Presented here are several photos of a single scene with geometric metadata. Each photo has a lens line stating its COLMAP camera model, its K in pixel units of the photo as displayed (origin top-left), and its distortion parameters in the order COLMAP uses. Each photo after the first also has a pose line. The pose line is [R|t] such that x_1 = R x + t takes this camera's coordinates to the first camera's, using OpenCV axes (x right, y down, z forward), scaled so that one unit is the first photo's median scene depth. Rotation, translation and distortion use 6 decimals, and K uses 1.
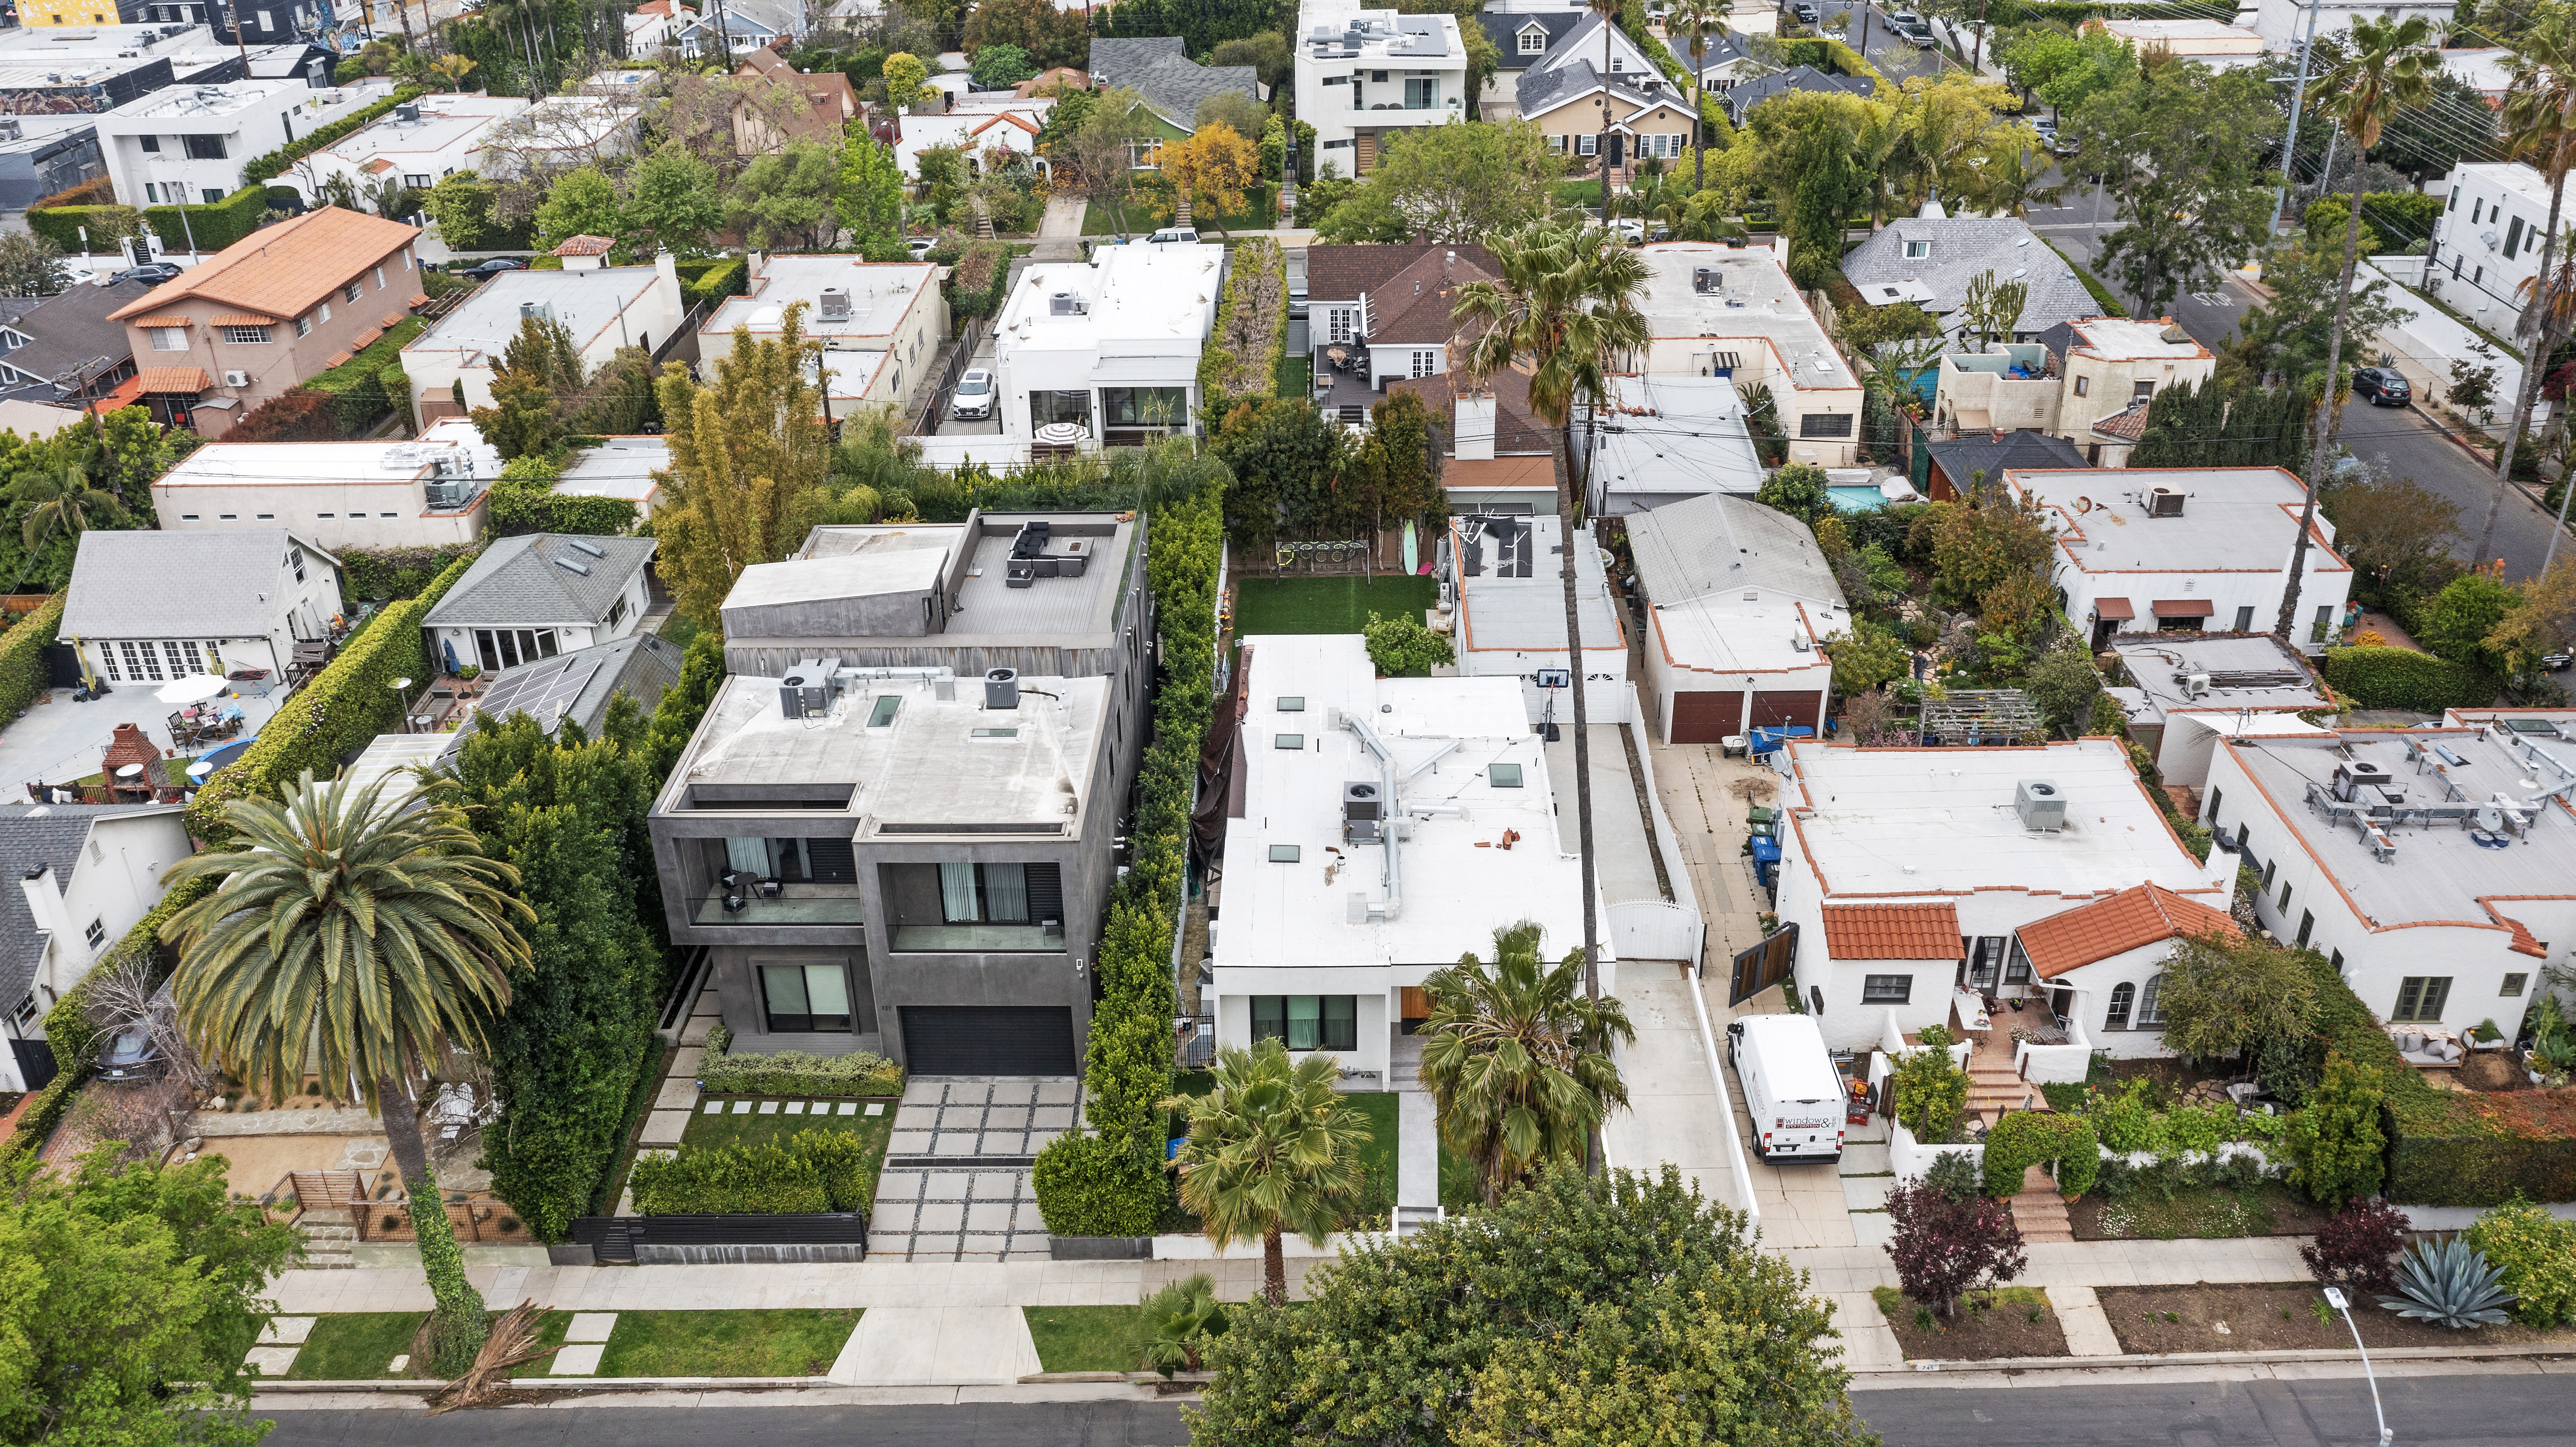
lens RADIAL K [[1962.1, 0, 1326.2], [0, 1962.1, 729.8], [0, 0, 1]] dist [-0.012571, -0.002769]
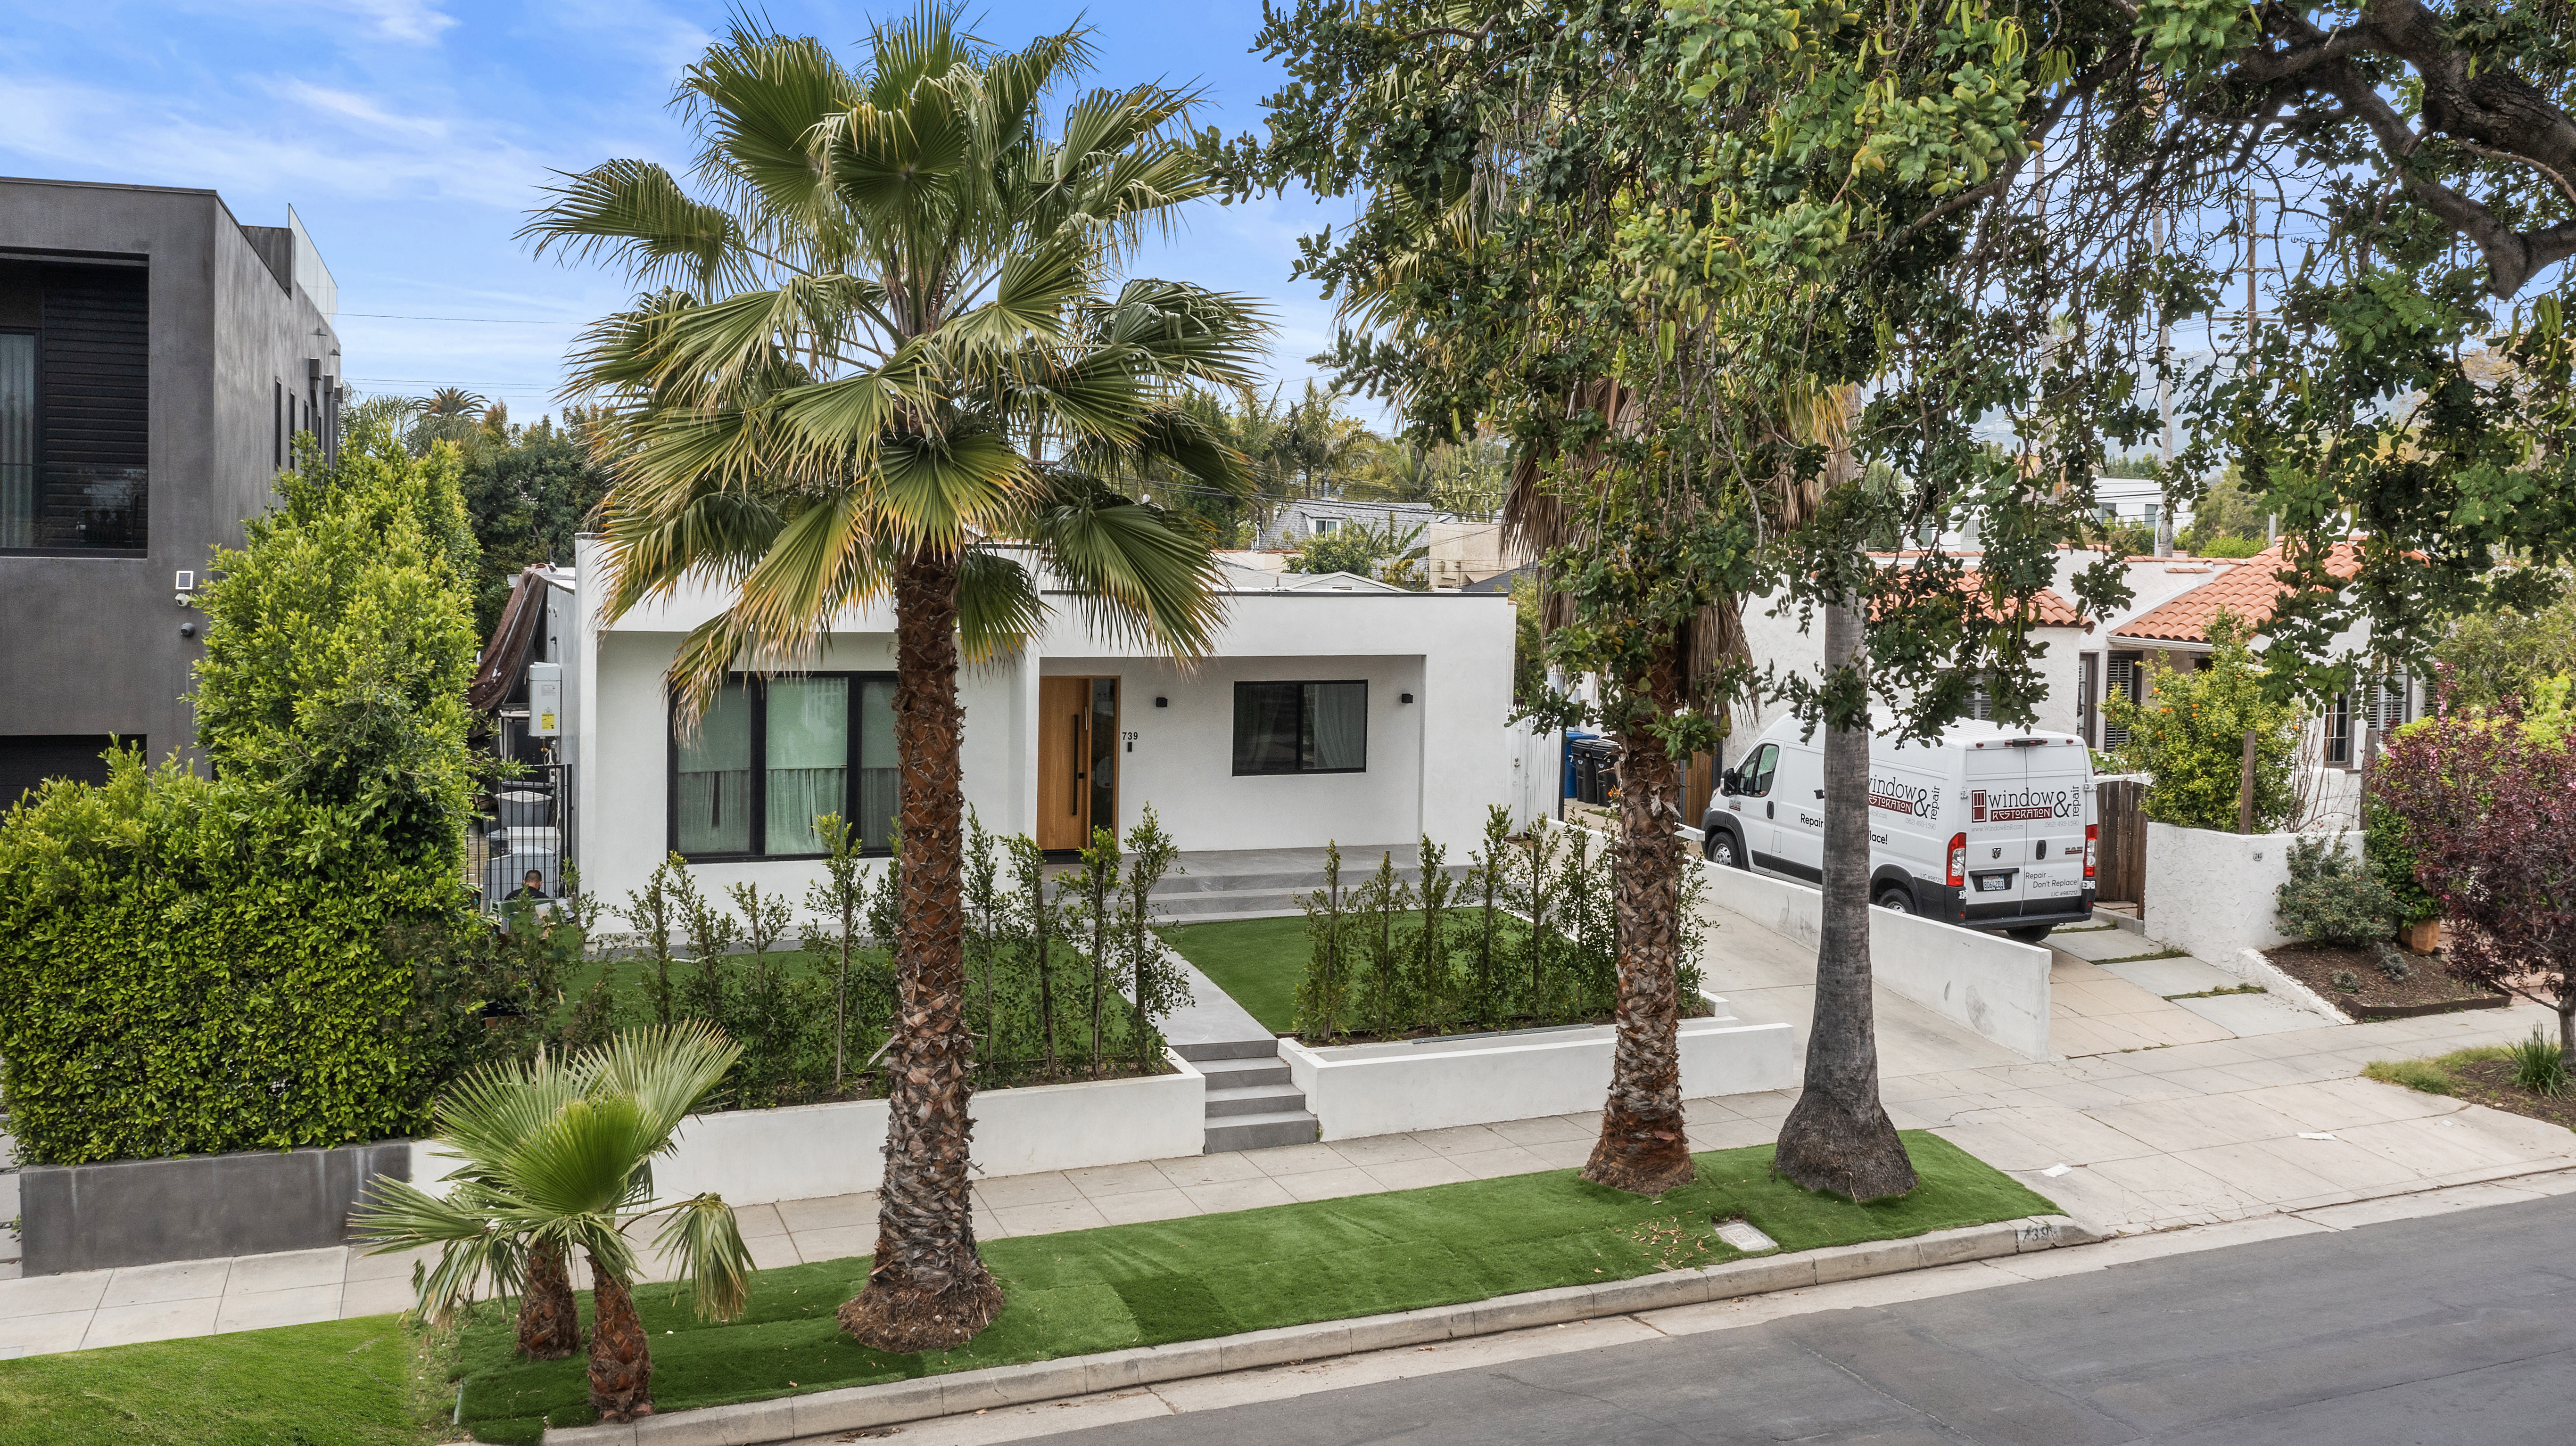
lens RADIAL K [[2083.7, 0, 1276.3], [0, 2083.7, 621.2], [0, 0, 1]] dist [-0.016504, 0.007256]
pose [[0.931121, 0.010484, 0.364560, -0.035823], [0.152096, 0.897354, -0.414273, 0.144914], [-0.331483, 0.441186, 0.833951, 0.284123]]
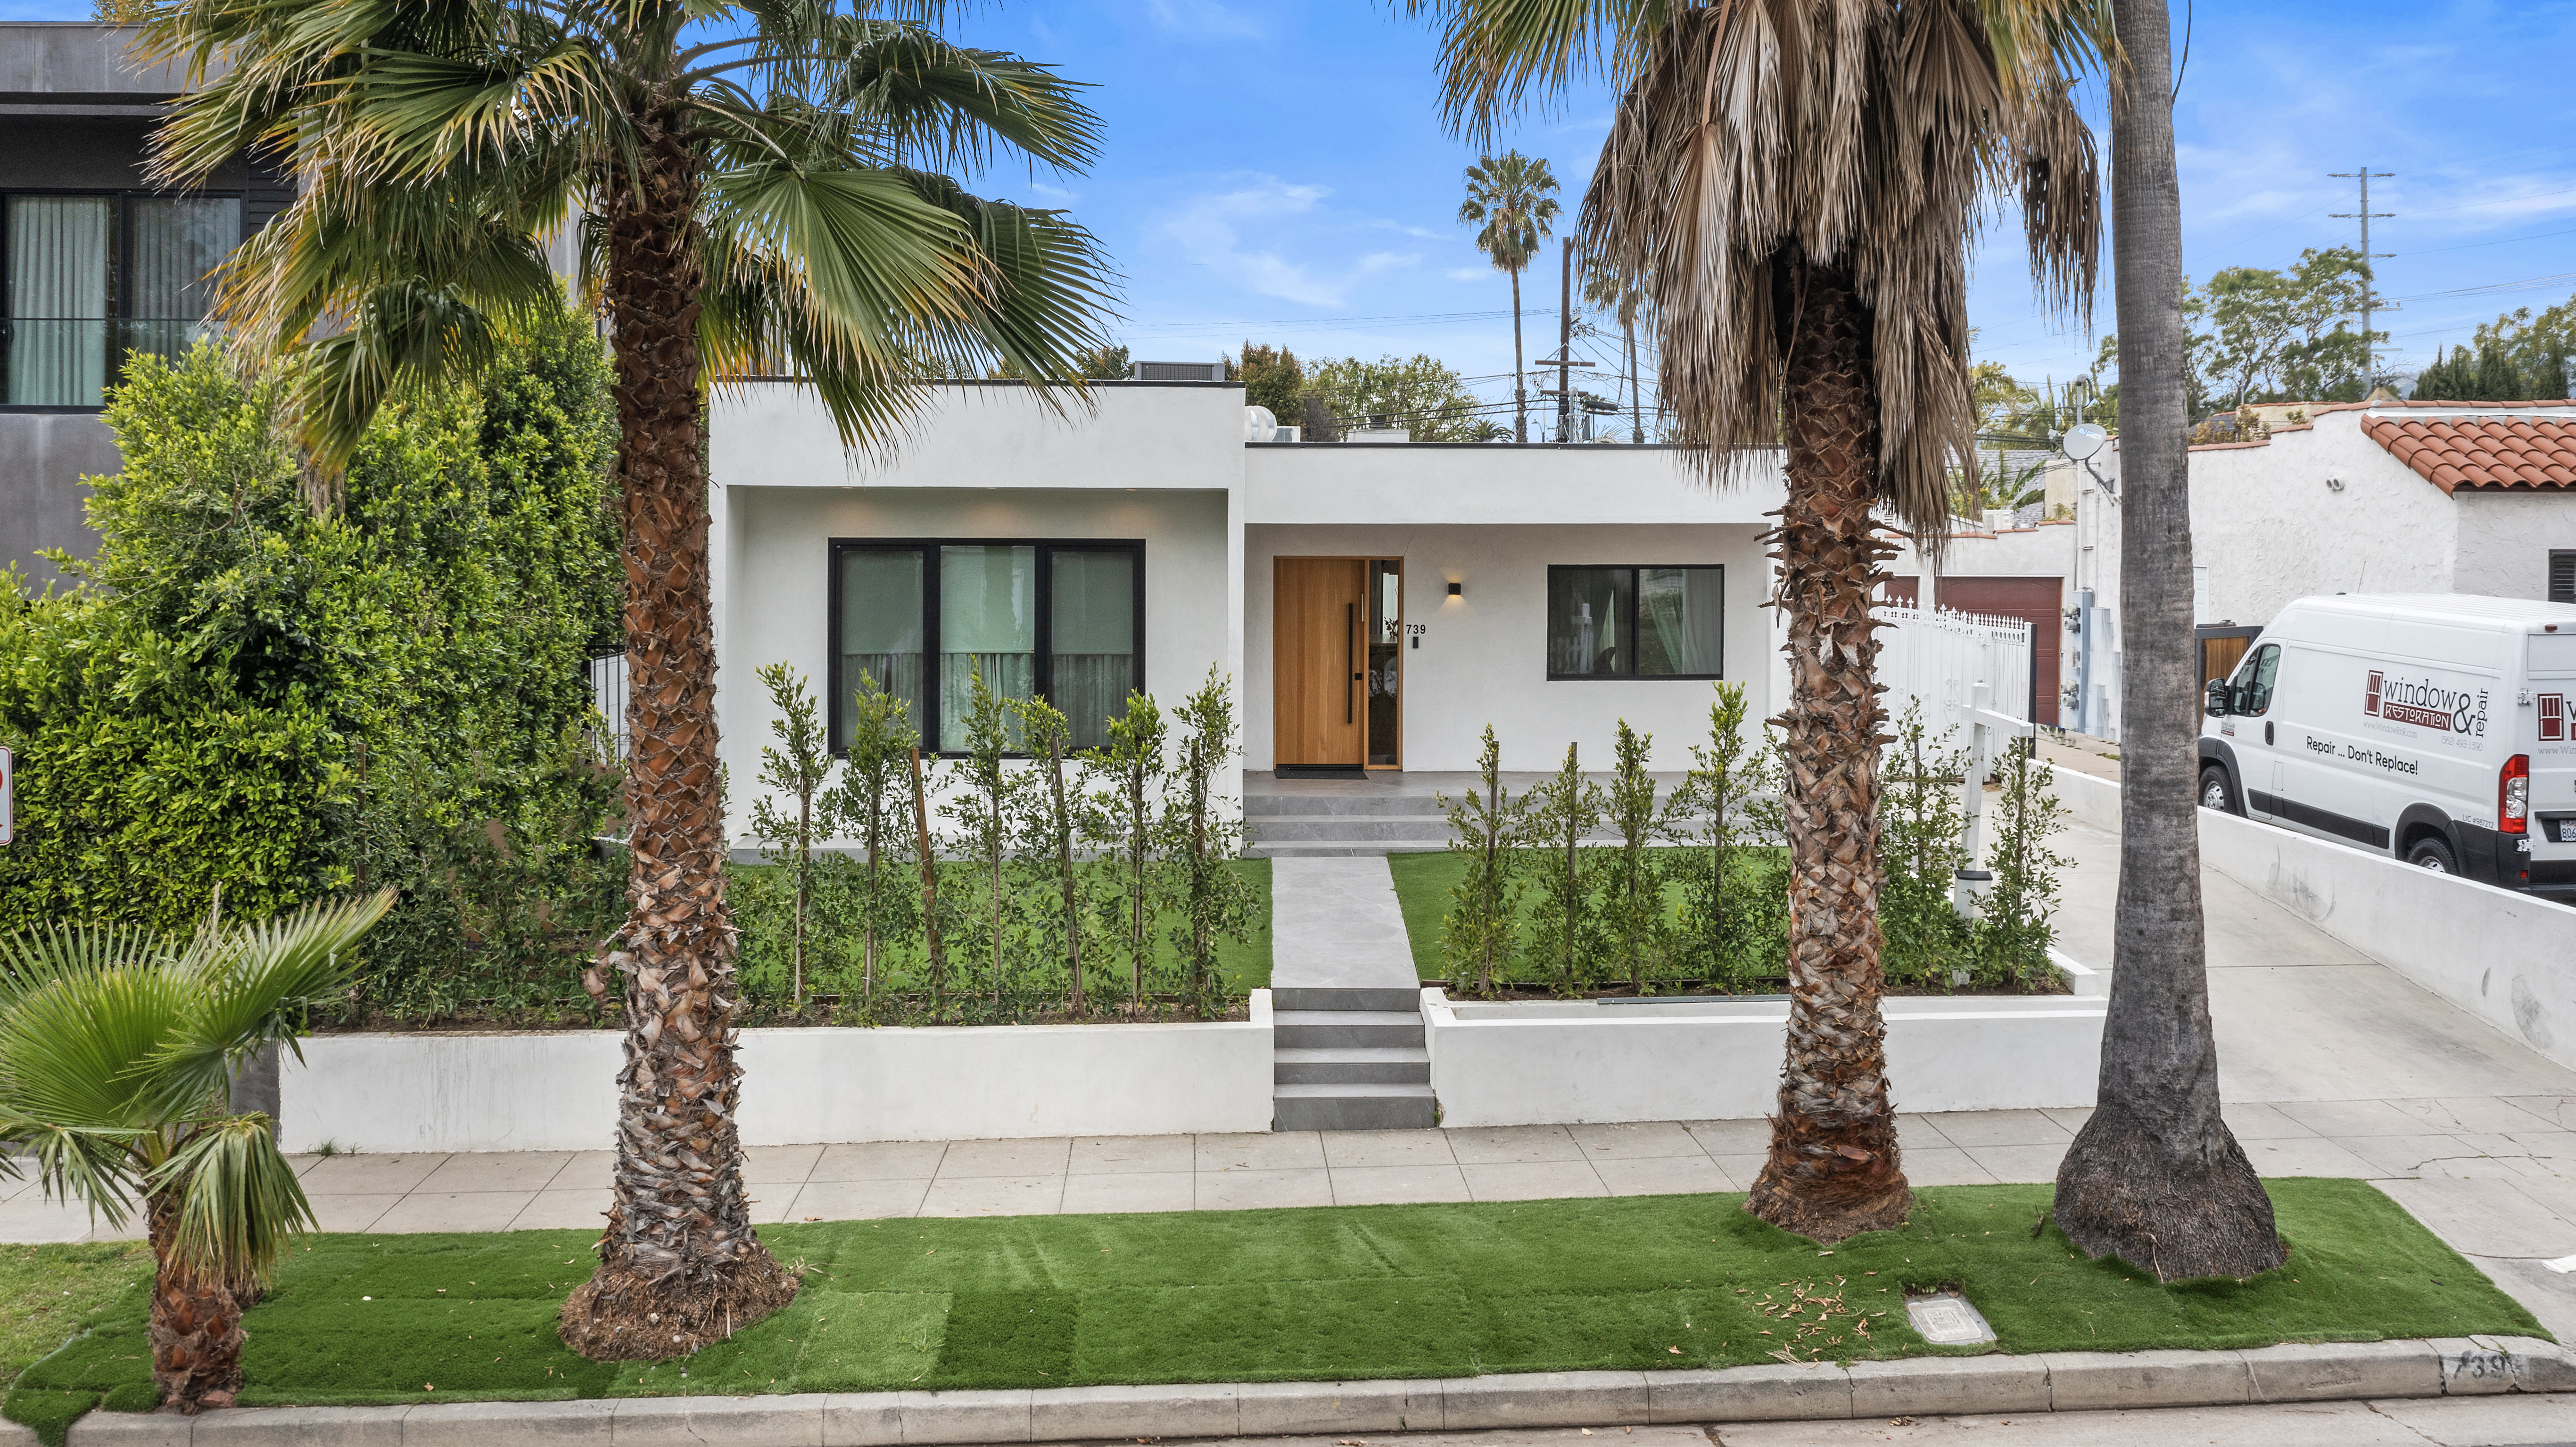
lens RADIAL K [[2064.3, 0, 1289.2], [0, 2064.3, 557.7], [0, 0, 1]] dist [-0.012892, -0.001723]
pose [[0.998797, 0.008675, 0.048265, 0.010822], [0.014740, 0.885605, -0.464205, 0.140606], [-0.046771, 0.464358, 0.884412, 0.315812]]
